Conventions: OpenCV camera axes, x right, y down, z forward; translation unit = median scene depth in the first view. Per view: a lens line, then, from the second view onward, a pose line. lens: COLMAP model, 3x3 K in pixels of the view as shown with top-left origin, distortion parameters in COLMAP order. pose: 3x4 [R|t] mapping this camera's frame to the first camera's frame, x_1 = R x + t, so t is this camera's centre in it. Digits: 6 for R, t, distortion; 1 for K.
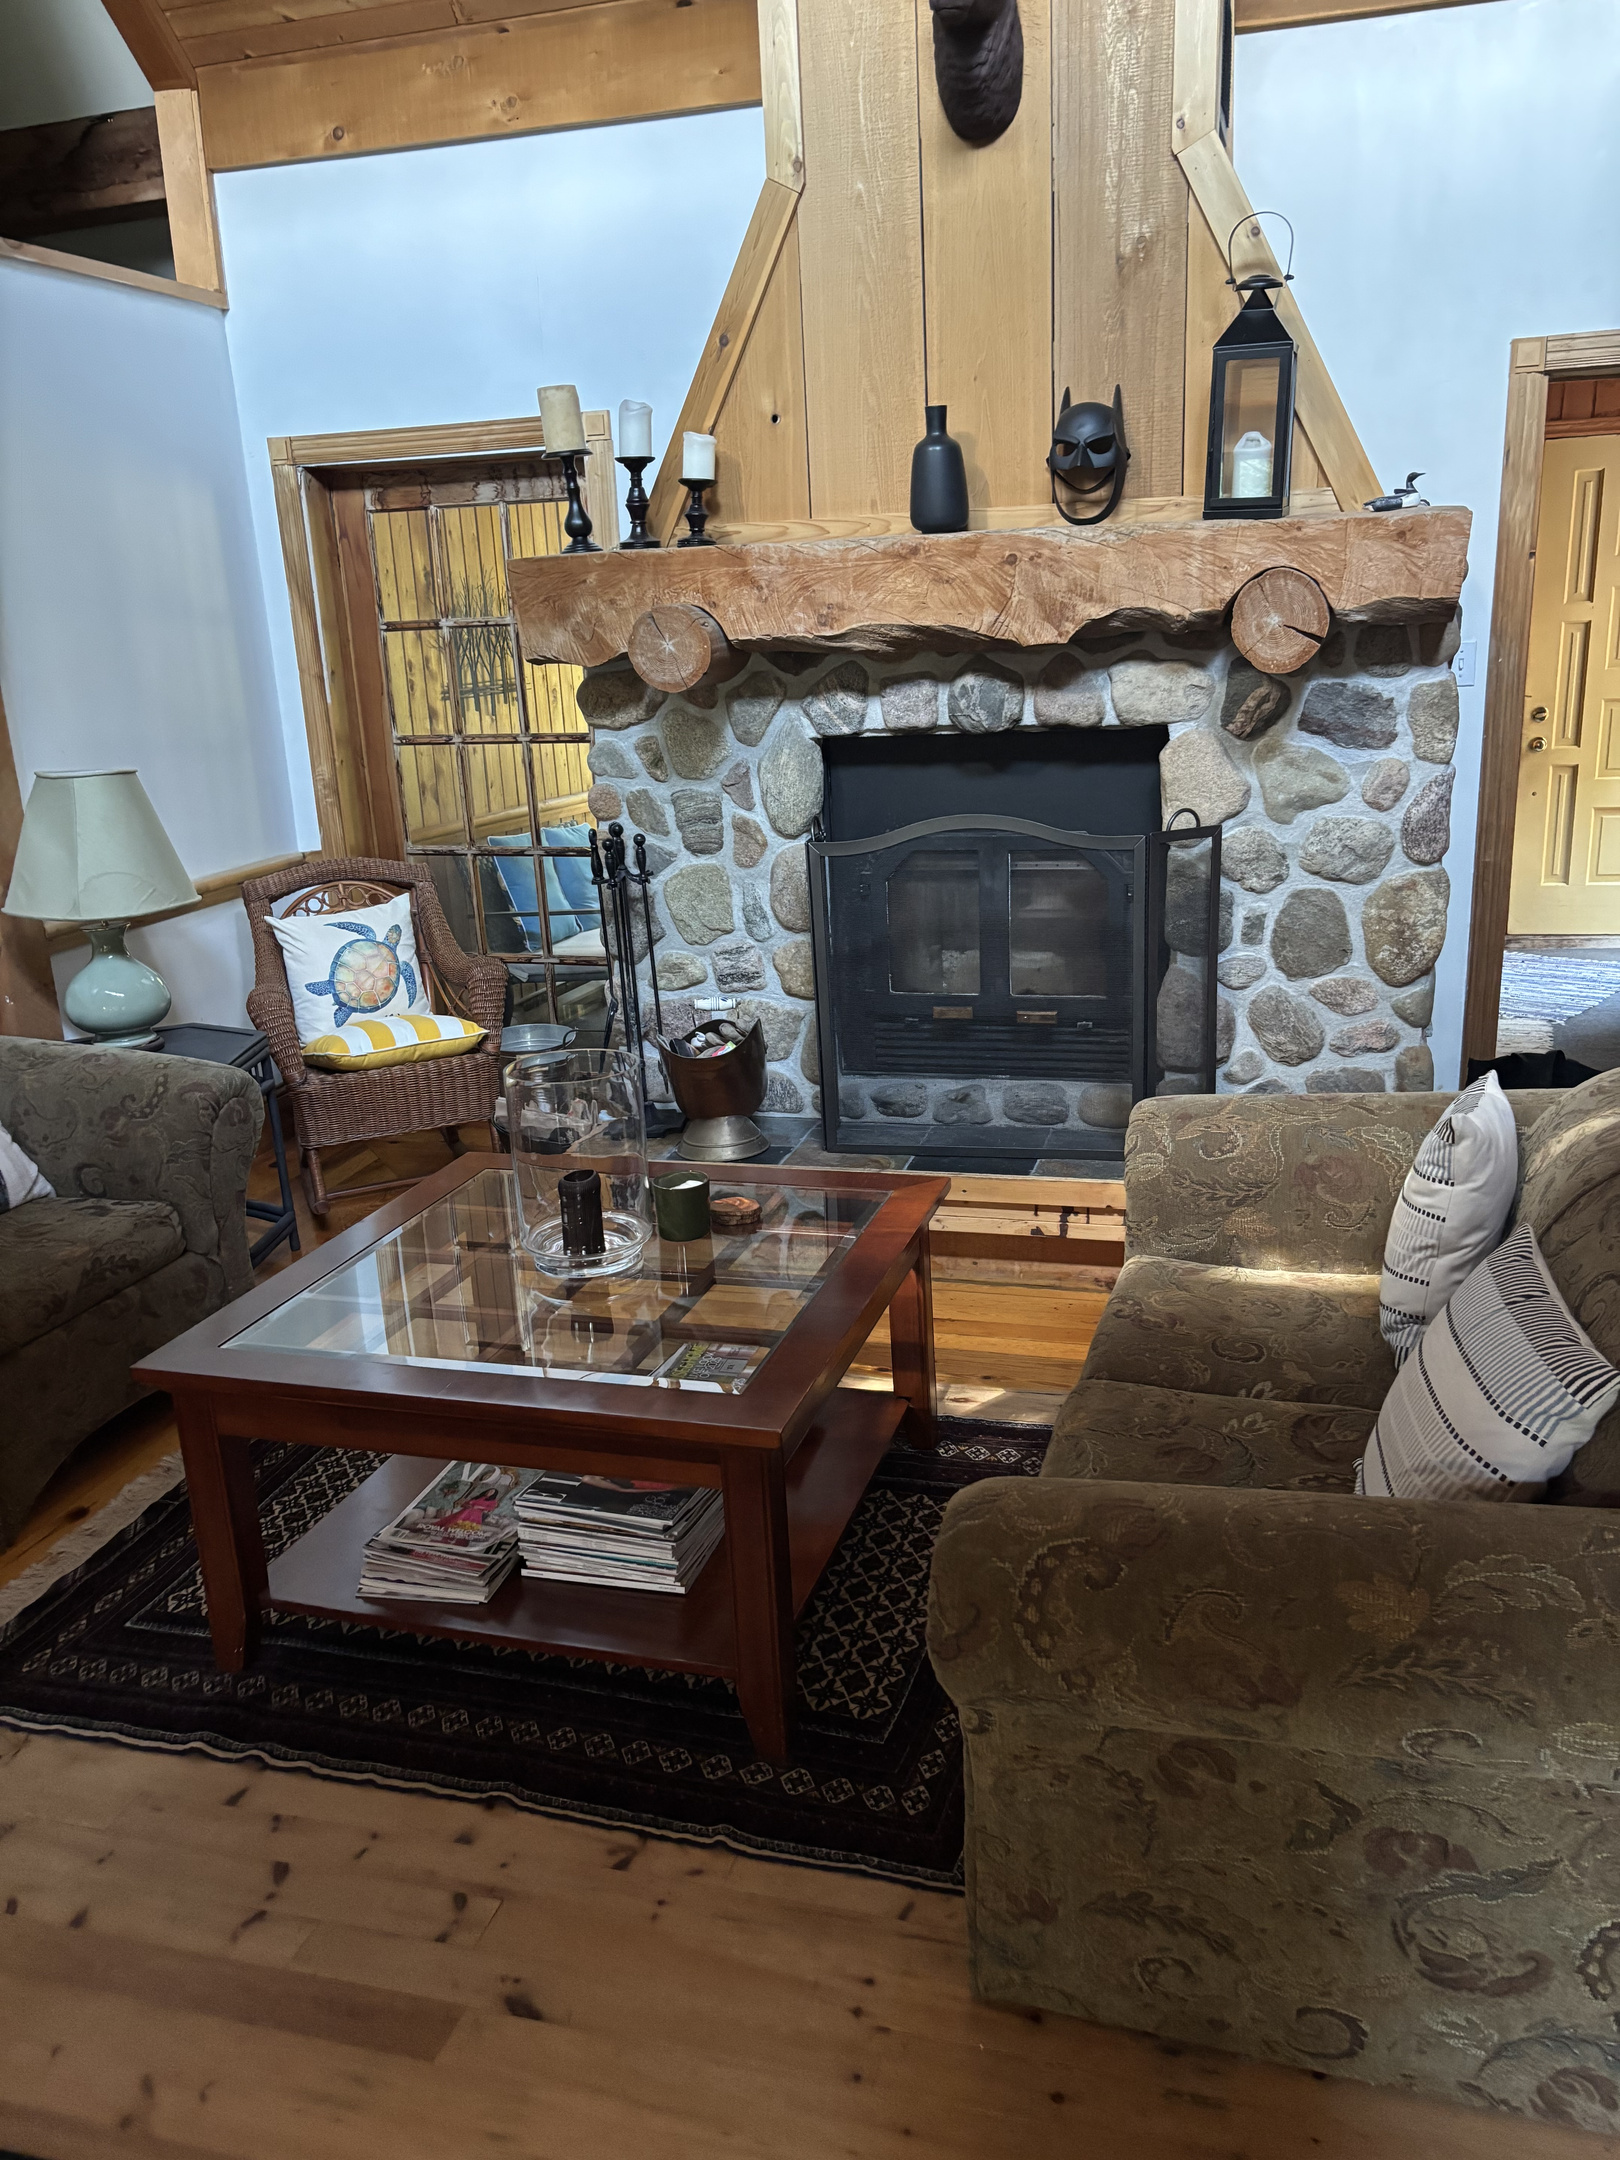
lens RADIAL K [[1645.8, 0, 809.9], [0, 1645.8, 1083.2], [0, 0, 1]] dist [0.028190, -0.016623]
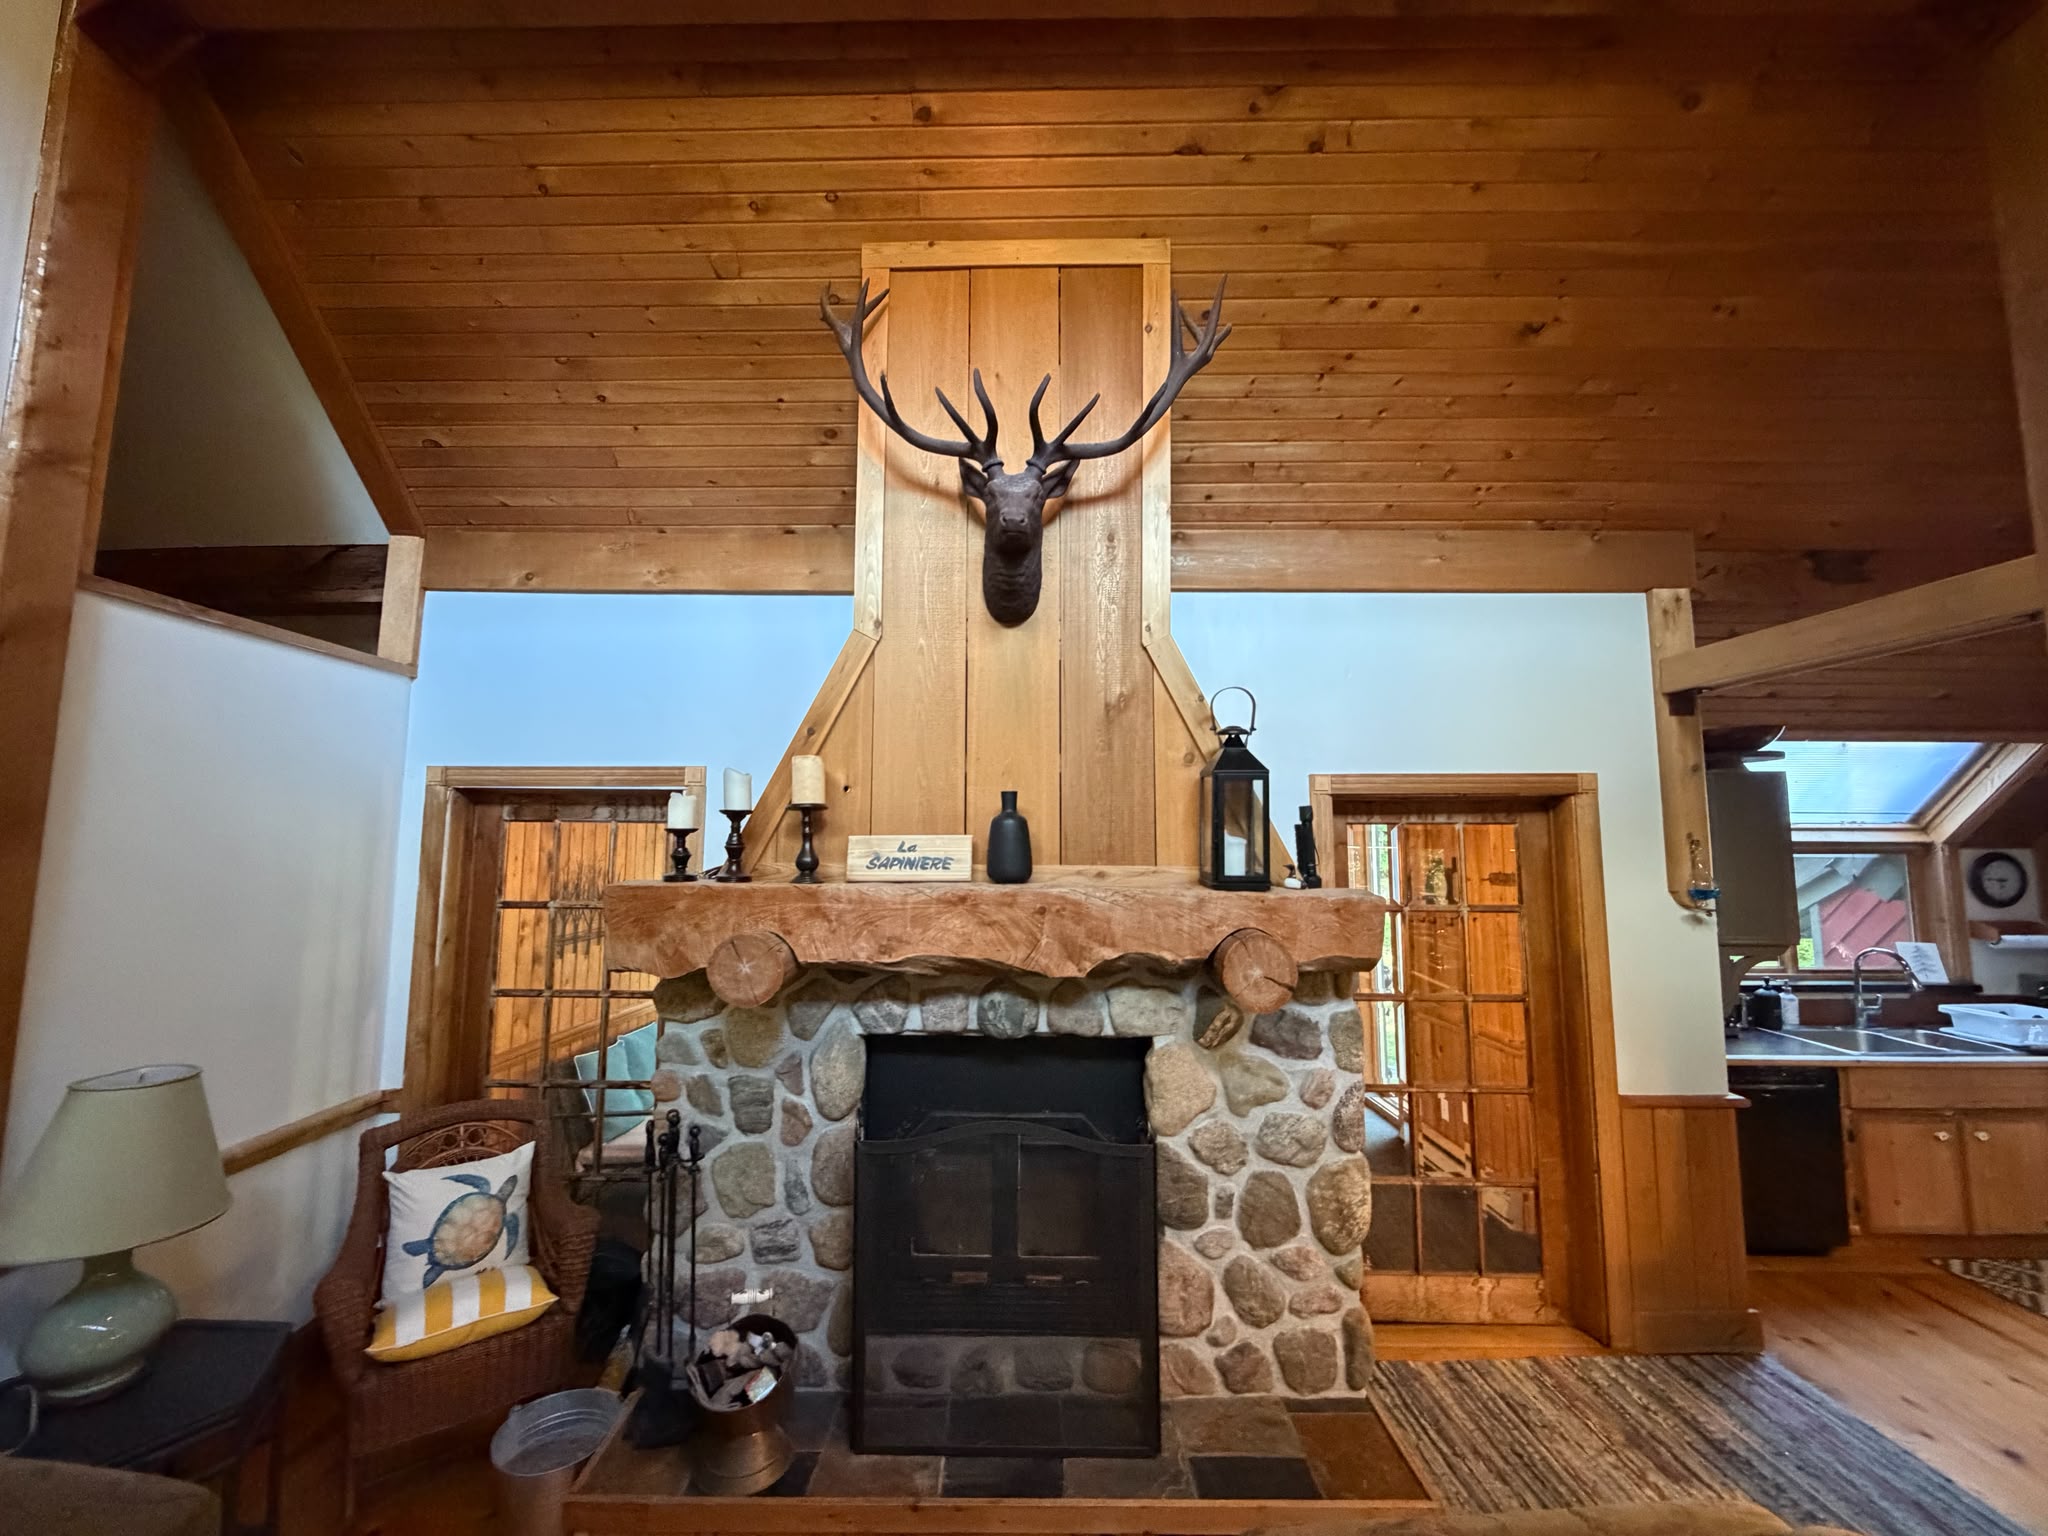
lens RADIAL K [[809.8, 0, 1020.0], [0, 809.8, 760.5], [0, 0, 1]] dist [0.000162, -0.000158]
pose [[0.959391, 0.077540, 0.271212, -0.062075], [0.031646, 0.925820, -0.376639, -0.168806], [-0.280298, 0.369926, 0.885769, 0.367152]]
